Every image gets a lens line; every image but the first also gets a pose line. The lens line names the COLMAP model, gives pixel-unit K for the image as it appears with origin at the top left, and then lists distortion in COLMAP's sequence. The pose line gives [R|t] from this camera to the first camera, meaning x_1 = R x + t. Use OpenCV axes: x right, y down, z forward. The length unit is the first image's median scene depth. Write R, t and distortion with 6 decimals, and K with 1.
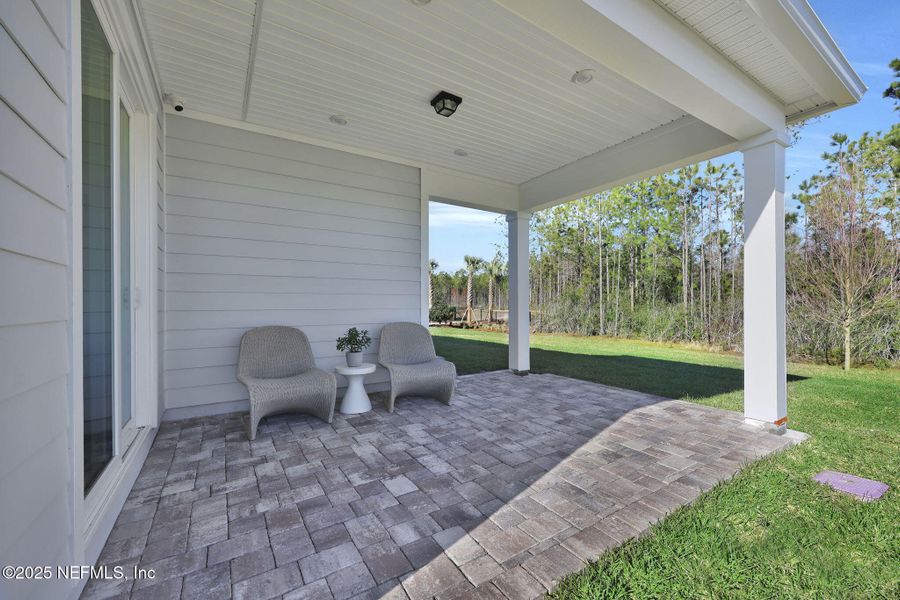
lens RADIAL K [[365.8, 0, 452.5], [0, 365.8, 302.1], [0, 0, 1]] dist [-0.000701, -0.000532]
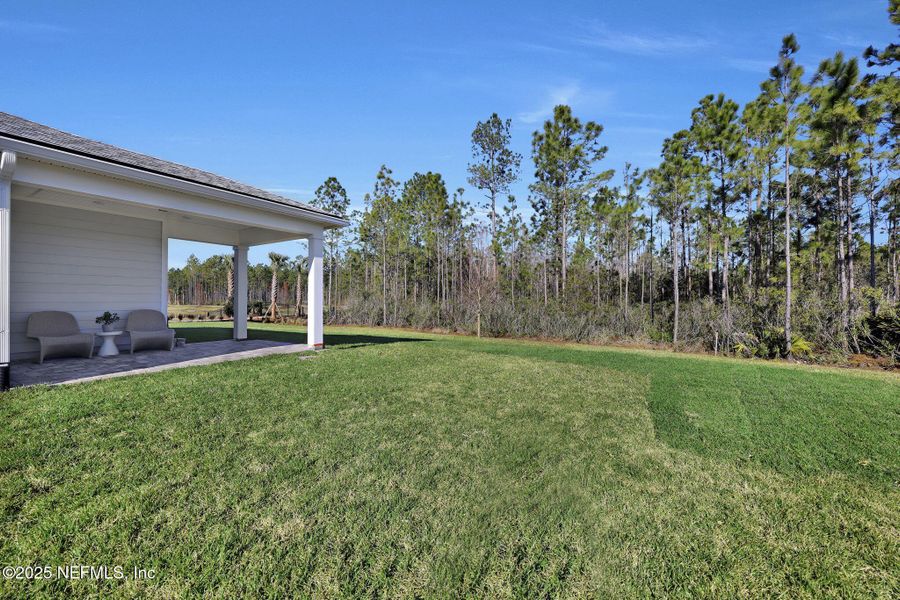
lens RADIAL K [[365.8, 0, 450.6], [0, 365.8, 294.5], [0, 0, 1]] dist [-0.000701, -0.000532]
pose [[0.902533, 0.010091, 0.430502, 0.581615], [-0.005997, 0.999923, -0.010866, -0.011856], [-0.430578, 0.007225, 0.902524, -1.662129]]
